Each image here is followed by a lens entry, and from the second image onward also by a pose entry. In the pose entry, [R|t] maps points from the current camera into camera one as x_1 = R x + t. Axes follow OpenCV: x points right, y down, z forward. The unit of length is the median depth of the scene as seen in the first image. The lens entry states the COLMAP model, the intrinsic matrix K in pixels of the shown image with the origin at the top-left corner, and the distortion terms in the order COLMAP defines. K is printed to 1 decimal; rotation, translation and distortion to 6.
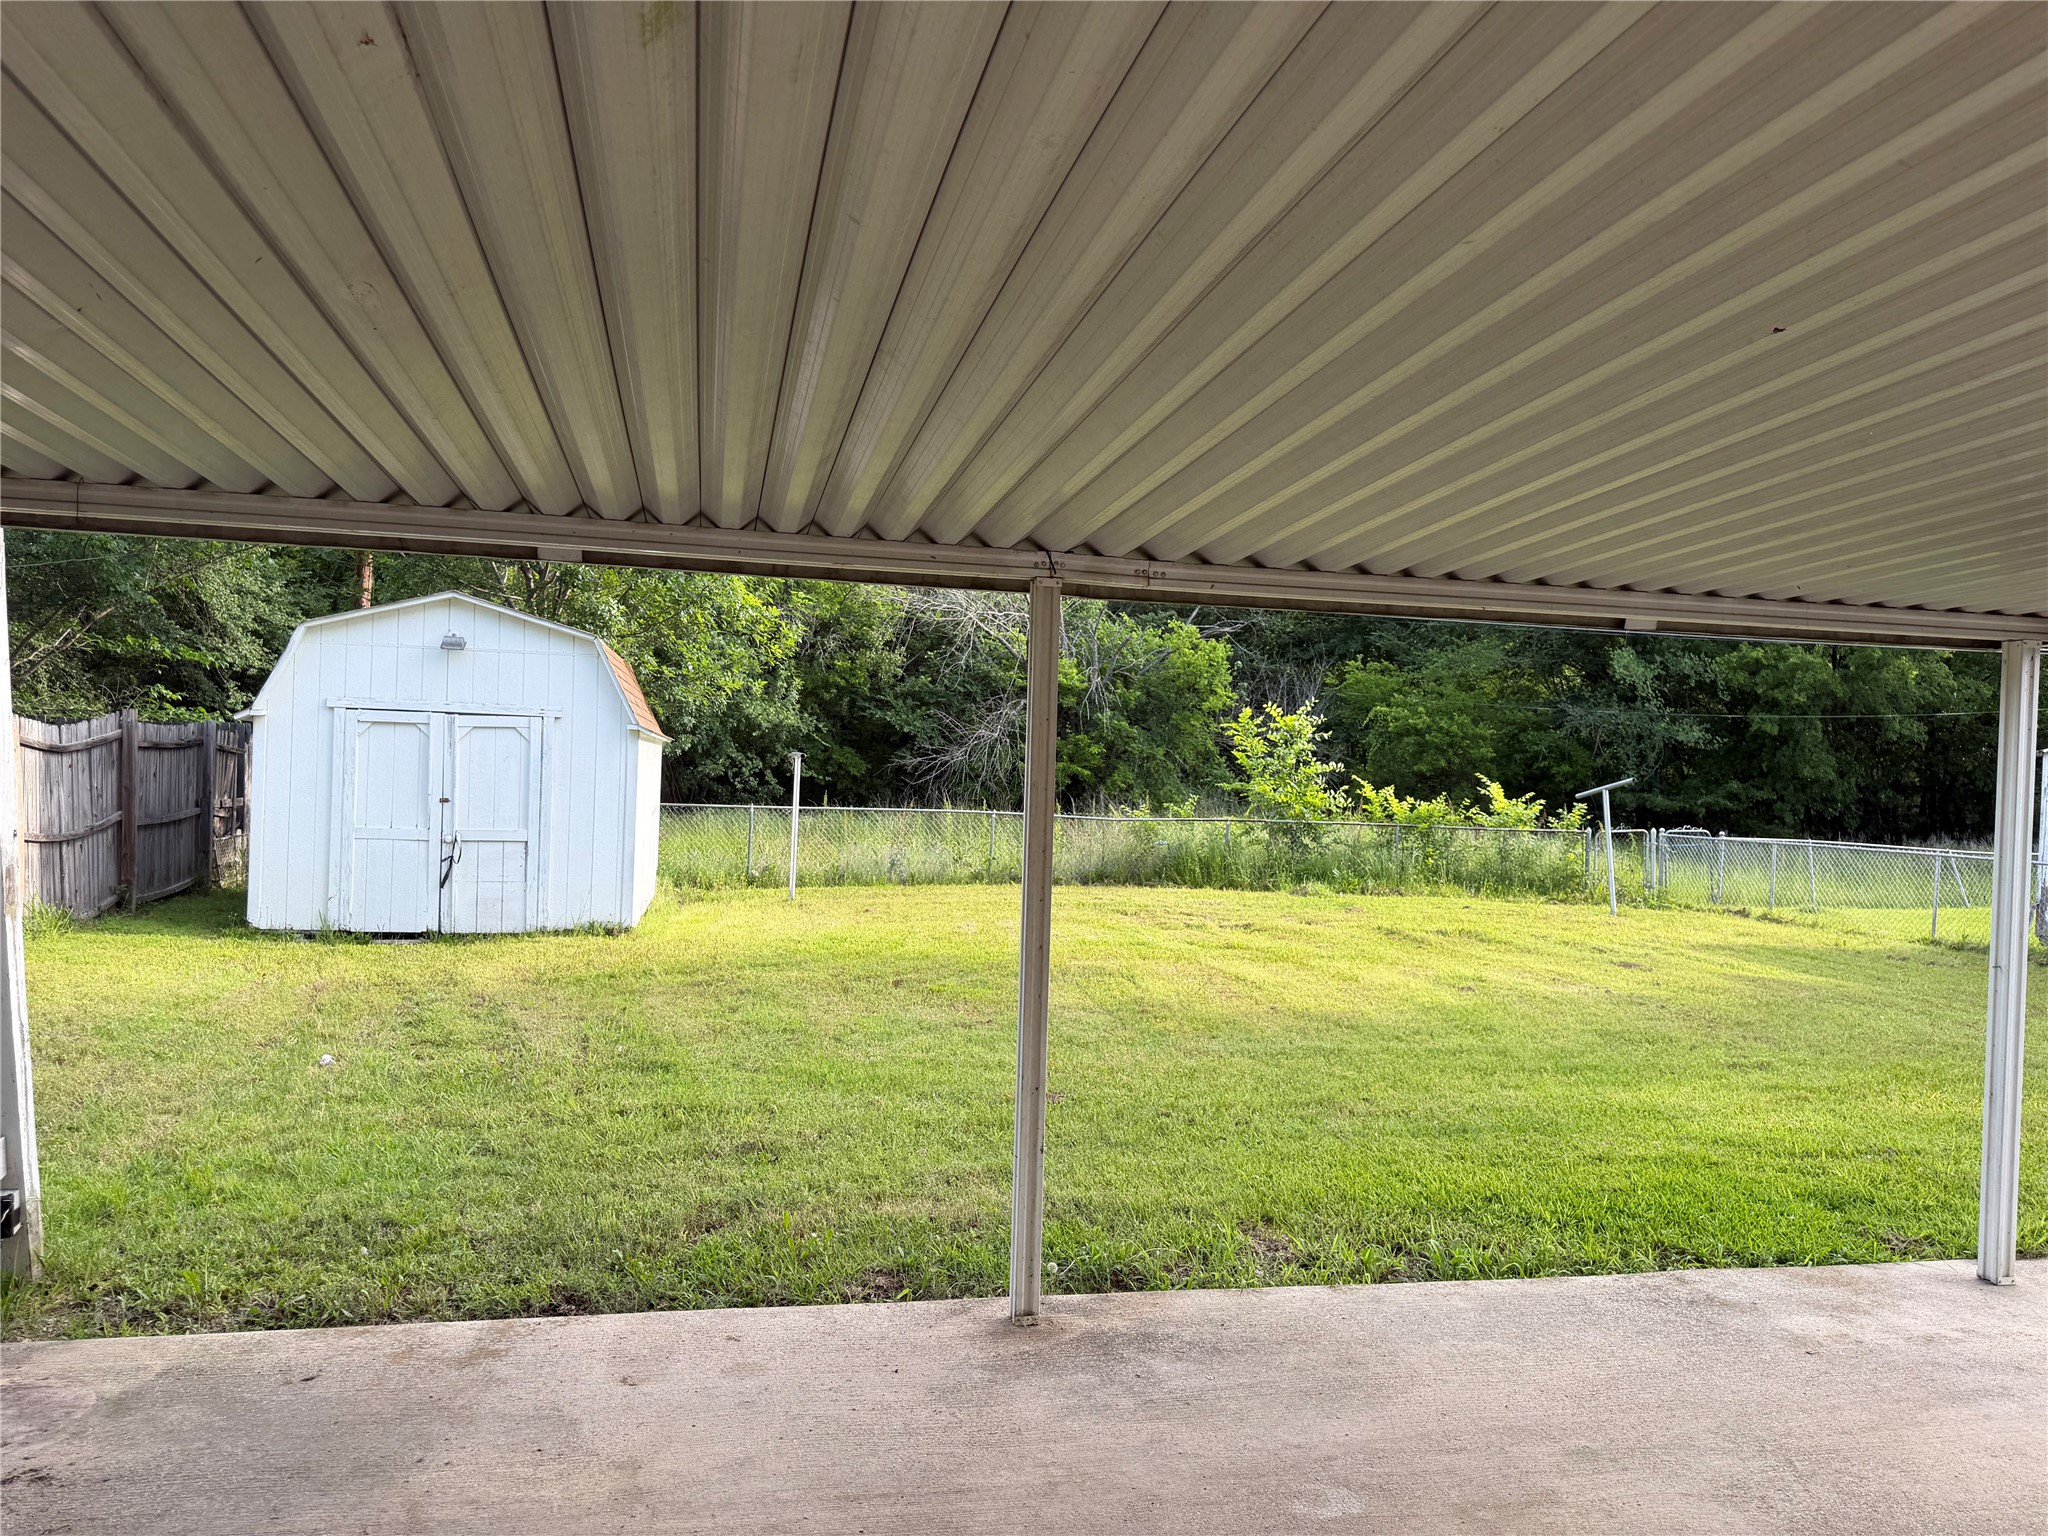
lens RADIAL K [[1449.9, 0, 1006.0], [0, 1449.9, 791.9], [0, 0, 1]] dist [0.087706, -0.139576]
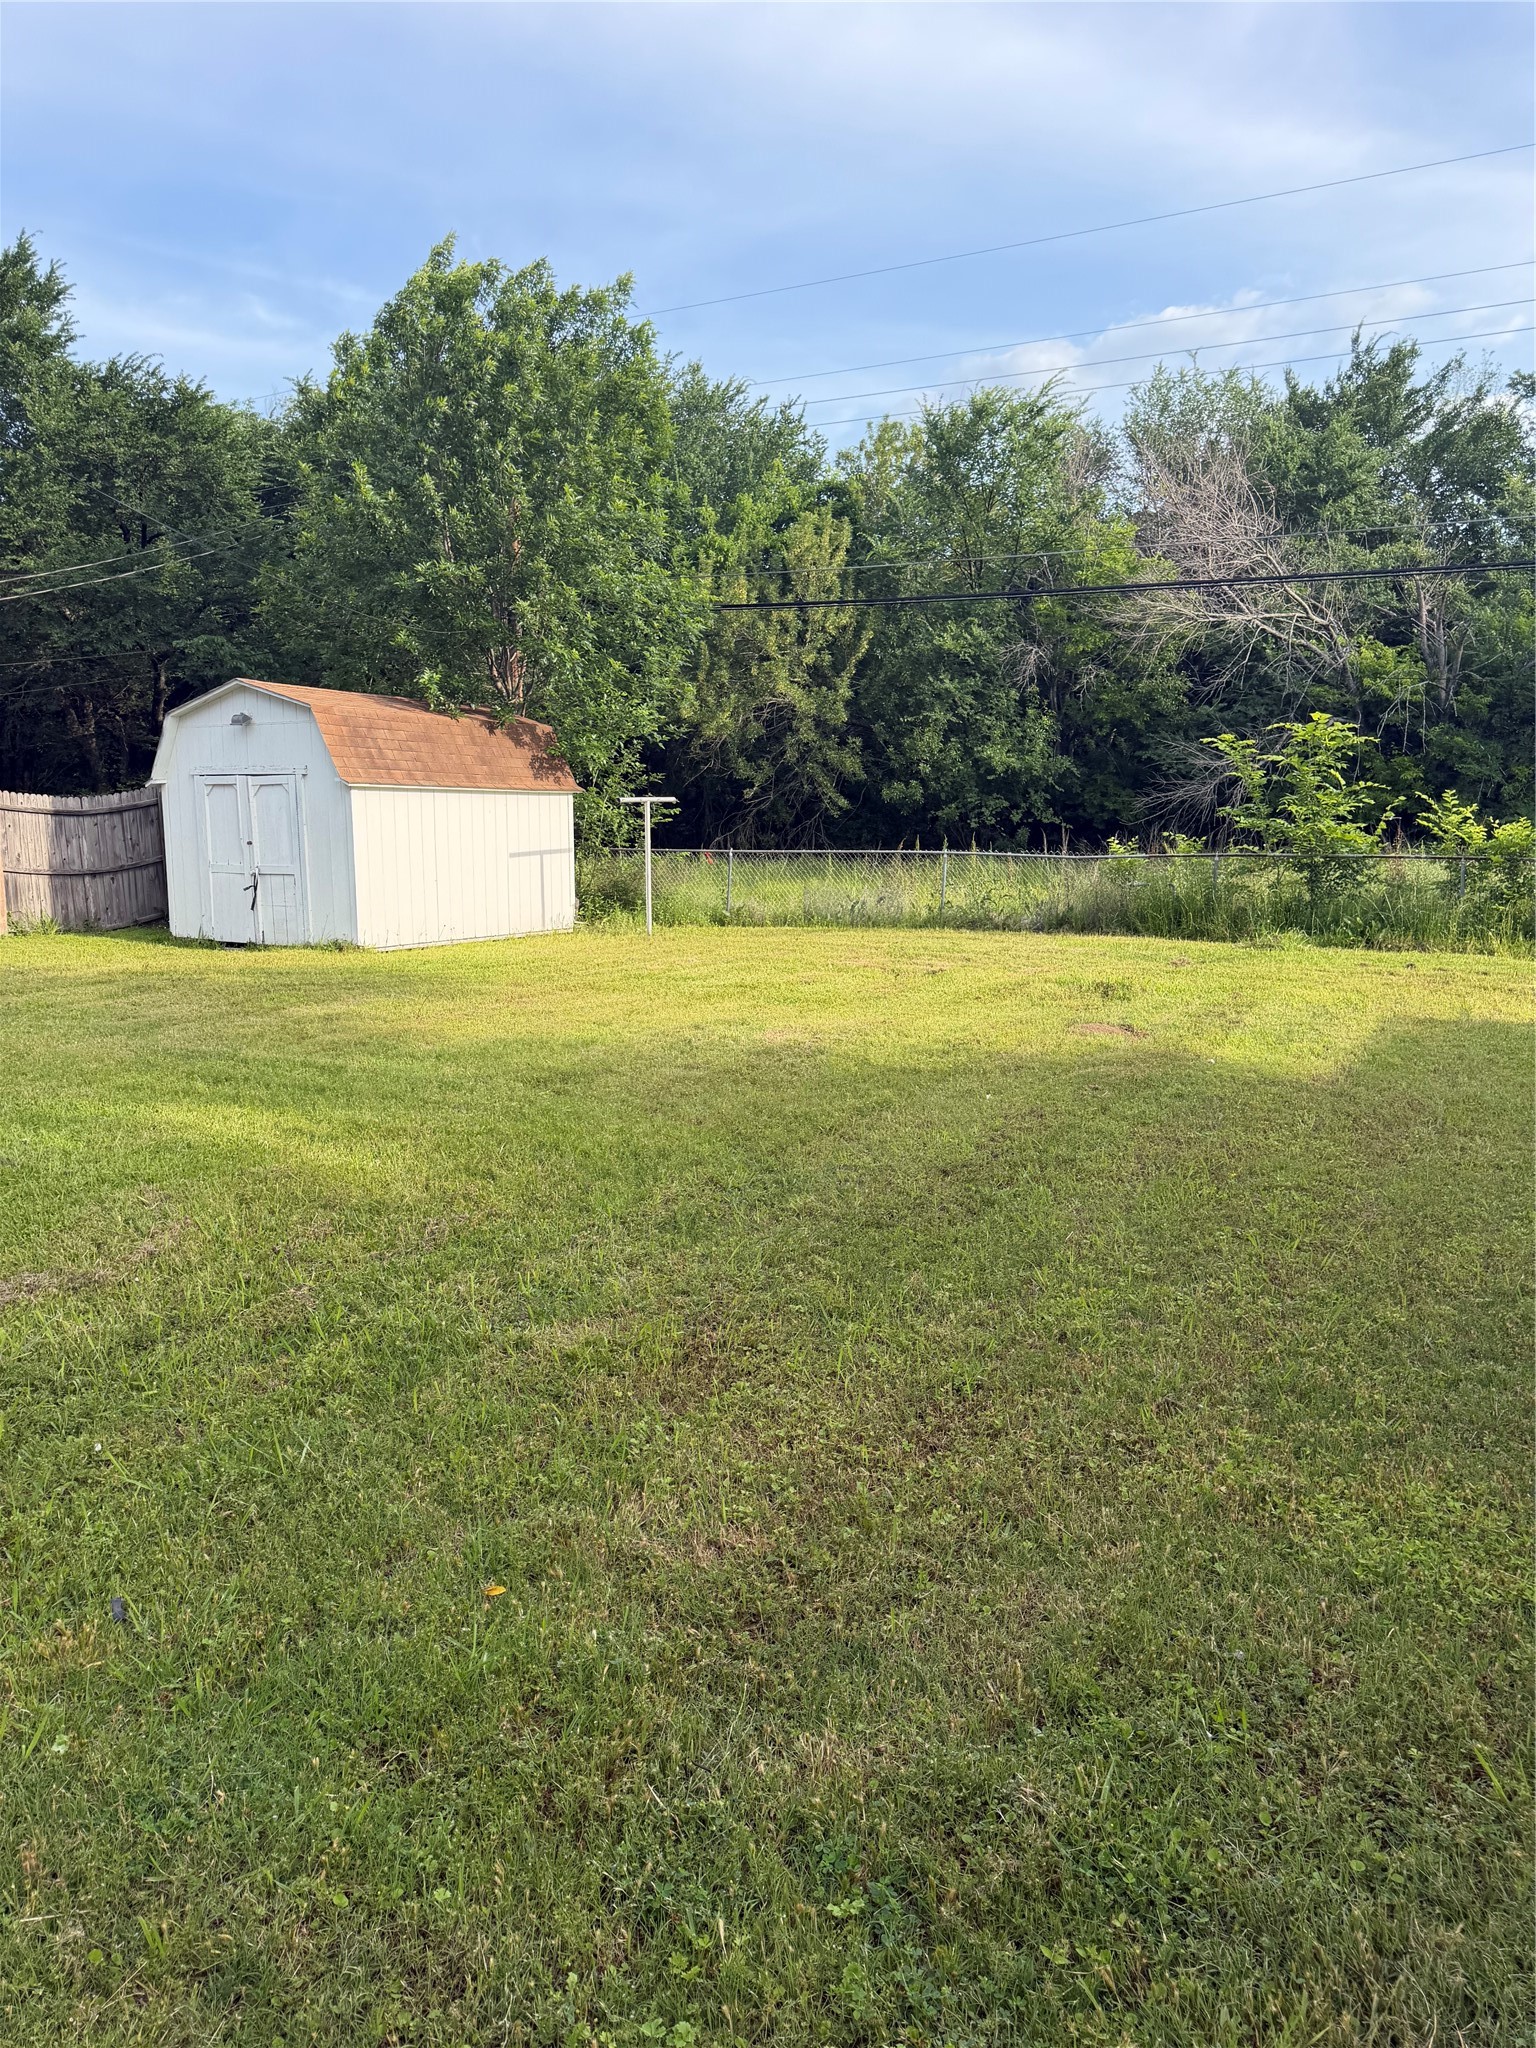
lens RADIAL K [[1449.9, 0, 768.0], [0, 1449.9, 1024.0], [0, 0, 1]] dist [0.087706, -0.139576]
pose [[0.743722, 0.061370, -0.665666, 0.843739], [0.017508, 0.993647, 0.111169, 0.029175], [0.668260, -0.094334, 0.737923, 0.326973]]
